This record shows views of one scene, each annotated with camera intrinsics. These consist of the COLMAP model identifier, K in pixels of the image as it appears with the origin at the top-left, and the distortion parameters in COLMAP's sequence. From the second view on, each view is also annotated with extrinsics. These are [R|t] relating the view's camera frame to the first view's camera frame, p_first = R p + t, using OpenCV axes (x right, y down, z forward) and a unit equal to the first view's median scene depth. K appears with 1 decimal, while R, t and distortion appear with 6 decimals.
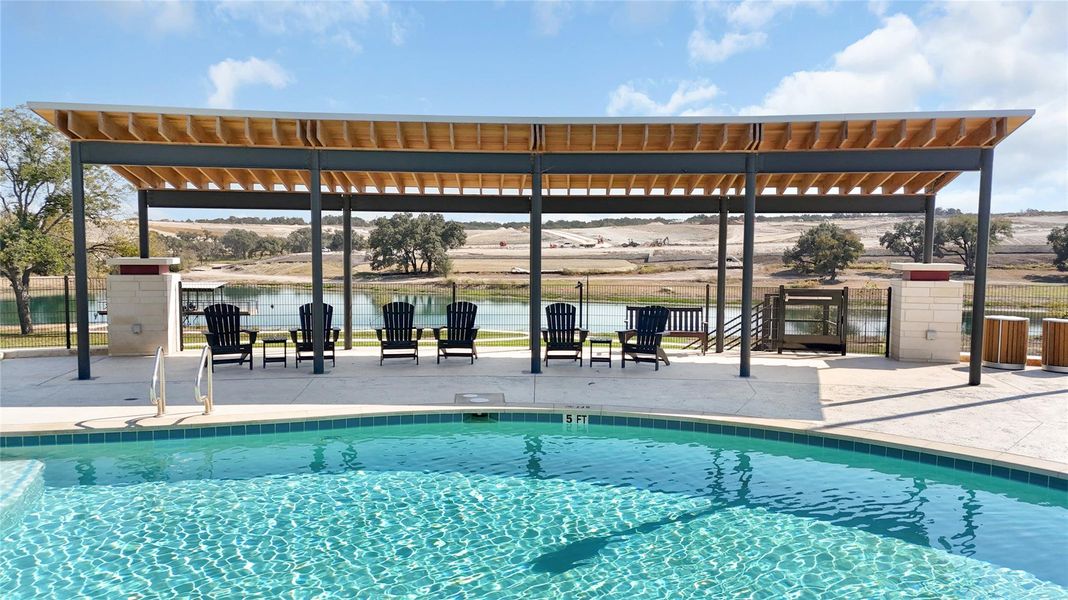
lens RADIAL K [[790.7, 0, 534.1], [0, 790.7, 300.6], [0, 0, 1]] dist [0.004813, 0.001118]
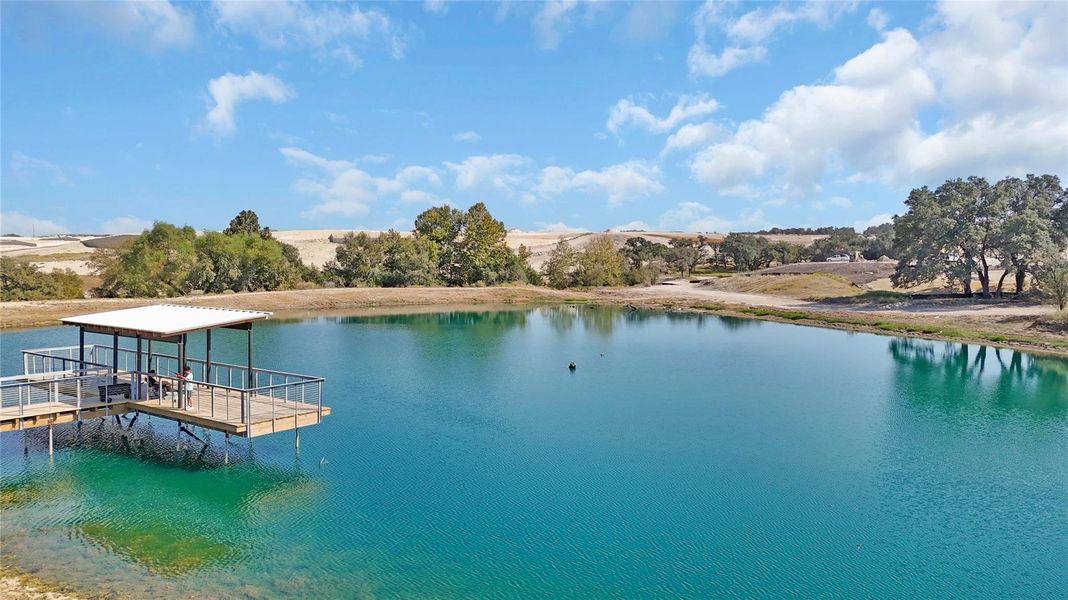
lens RADIAL K [[790.7, 0, 532.9], [0, 790.7, 302.2], [0, 0, 1]] dist [0.004813, 0.001118]
pose [[0.774161, 0.031156, -0.632221, -0.056622], [-0.043574, 0.999042, -0.004124, -0.016297], [0.631487, 0.030741, 0.774777, 0.439974]]
